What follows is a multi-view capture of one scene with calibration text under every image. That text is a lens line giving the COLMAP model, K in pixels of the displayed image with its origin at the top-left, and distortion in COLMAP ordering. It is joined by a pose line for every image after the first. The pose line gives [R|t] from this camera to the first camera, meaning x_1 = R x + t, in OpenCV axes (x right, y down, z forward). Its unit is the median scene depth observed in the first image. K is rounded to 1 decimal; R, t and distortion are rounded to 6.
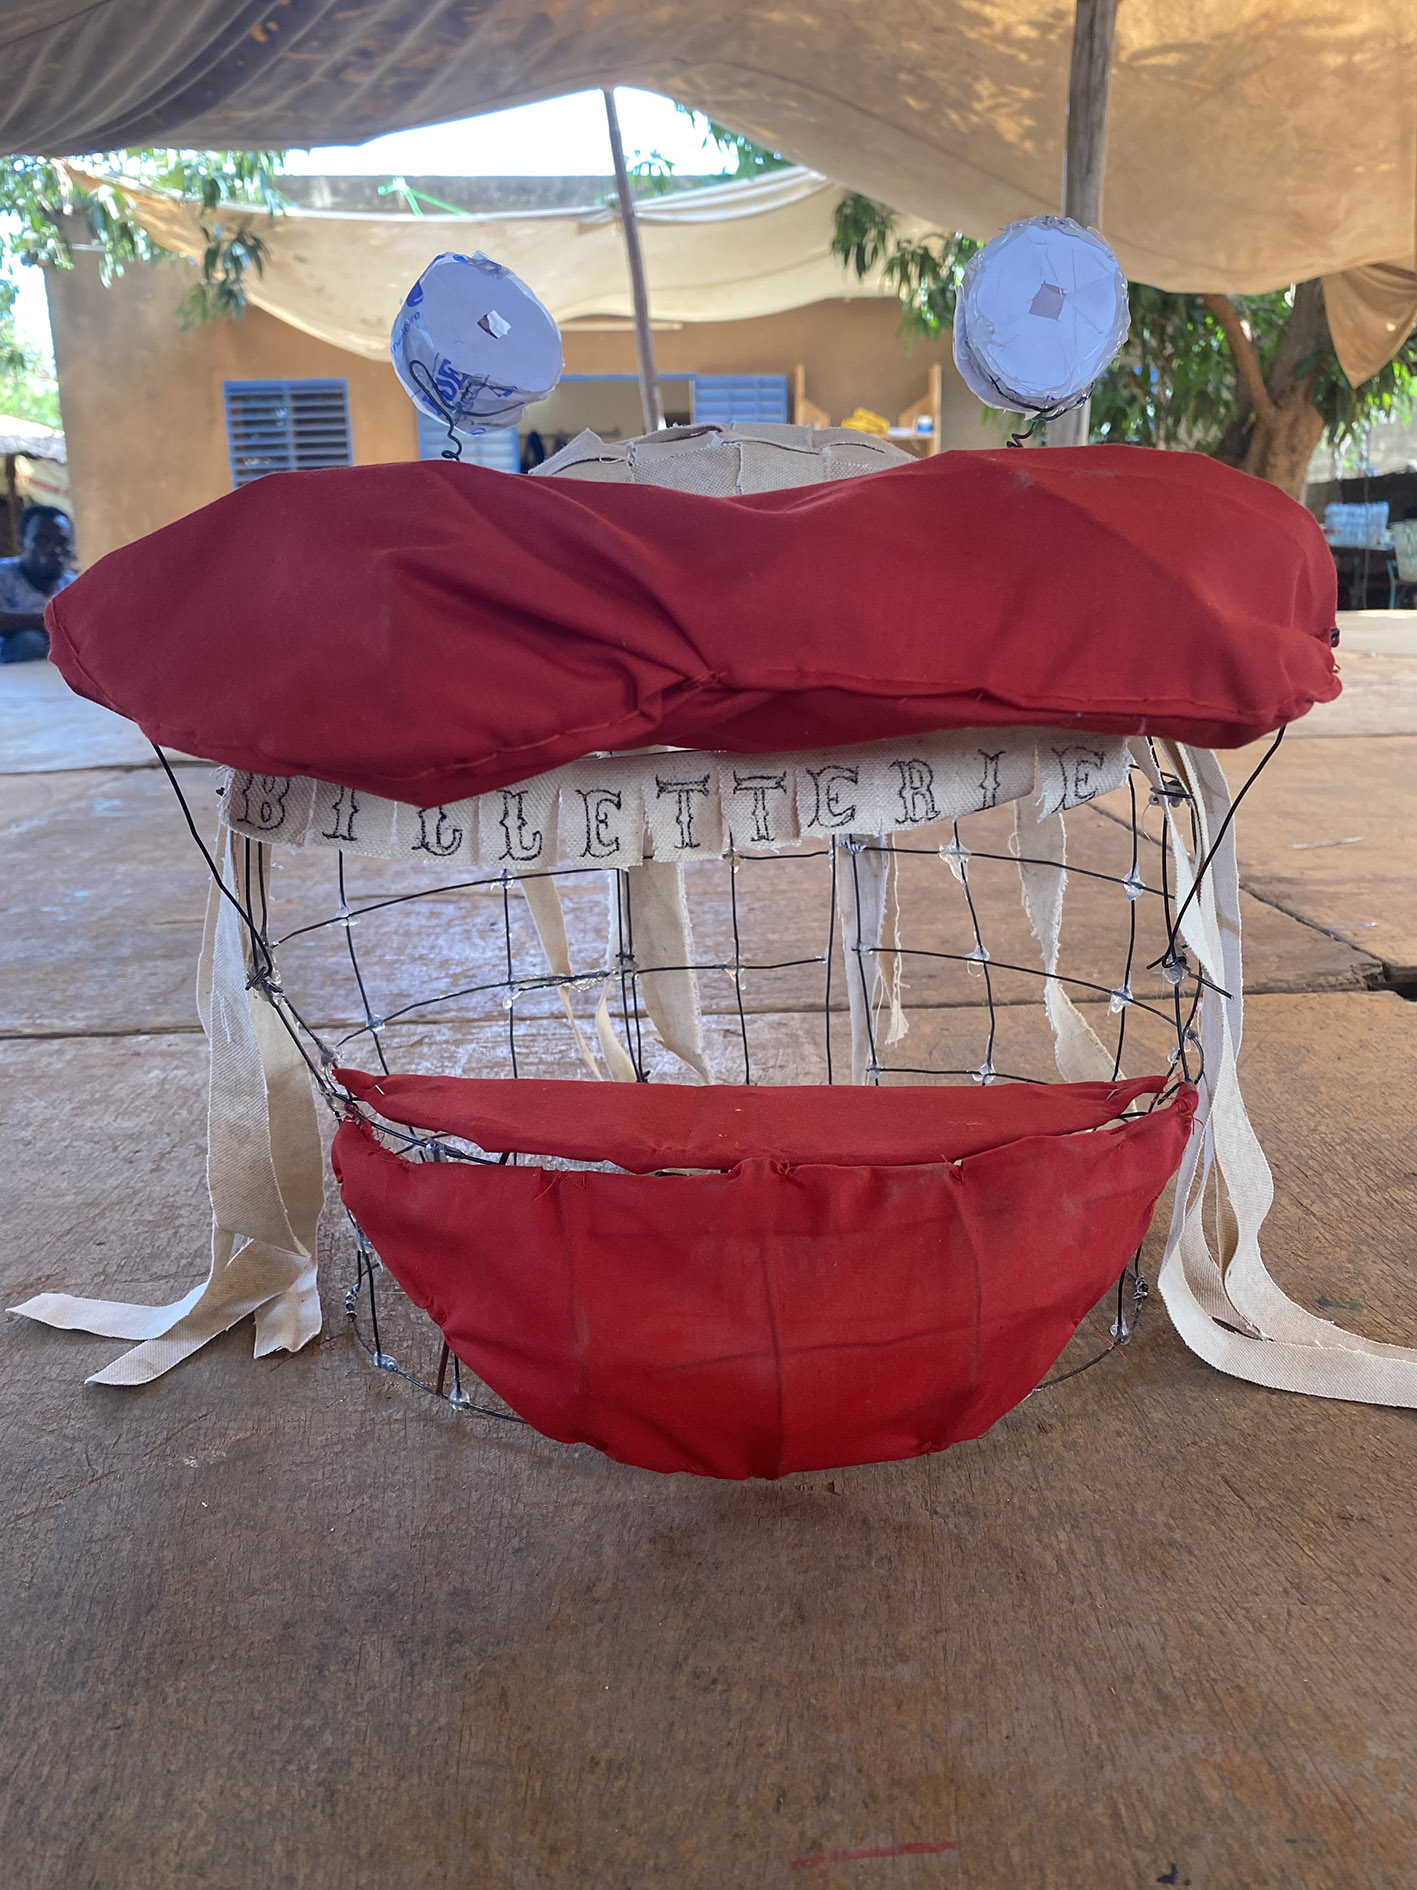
lens RADIAL K [[1450.1, 0, 705.7], [0, 1450.1, 950.4], [0, 0, 1]] dist [-0.004793, 0.000274]
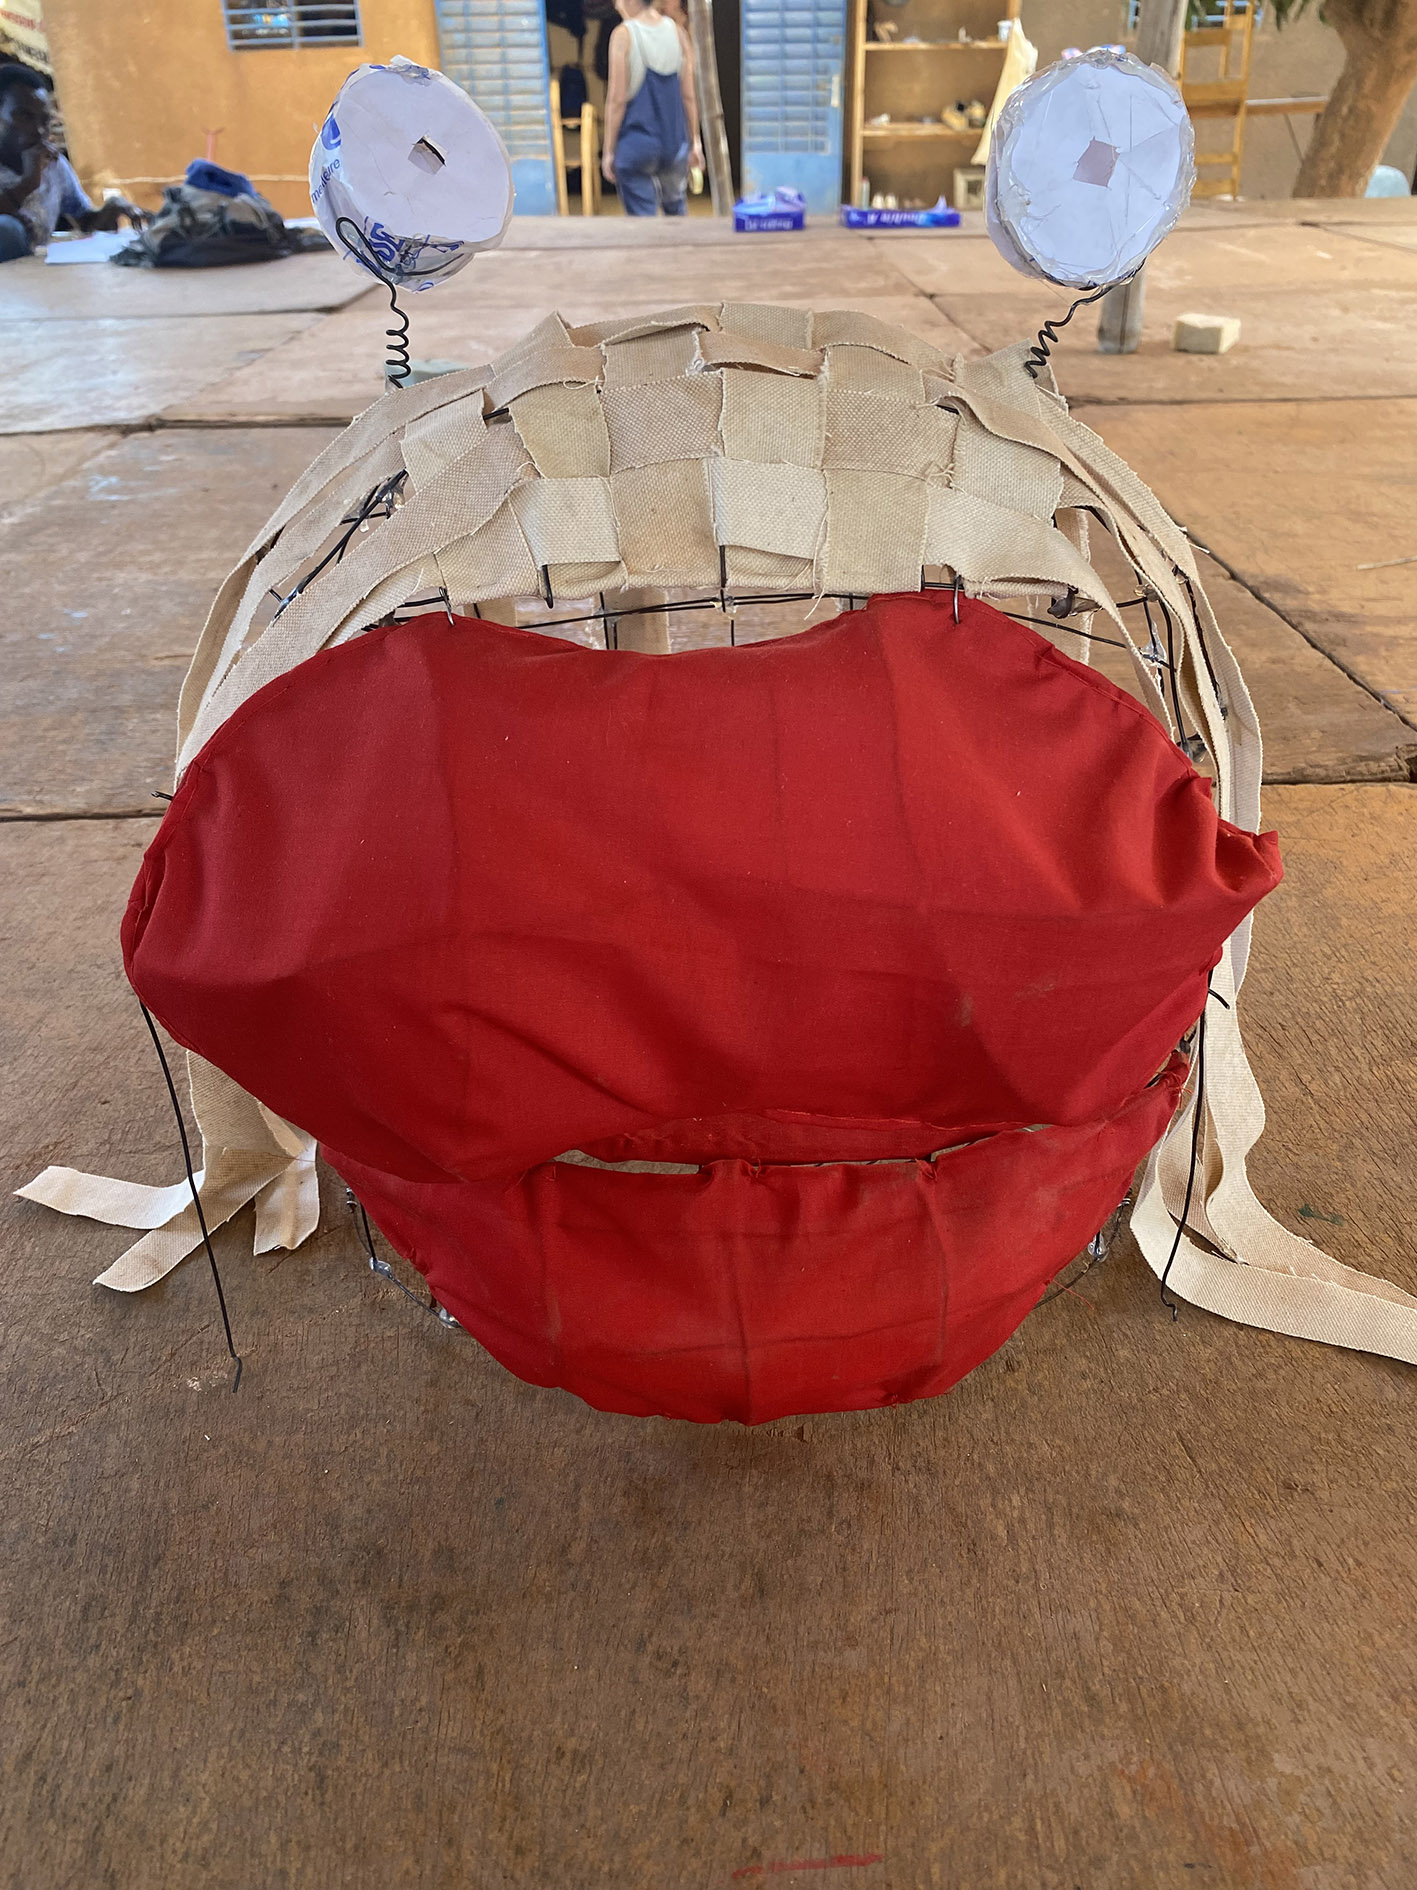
lens RADIAL K [[1450.1, 0, 711.5], [0, 1450.1, 944.4], [0, 0, 1]] dist [-0.004793, 0.000274]
pose [[0.999662, 0.012395, -0.022865, 0.042773], [-0.006096, 0.966312, 0.257303, -0.242884], [0.025284, -0.257077, 0.966060, 0.080349]]
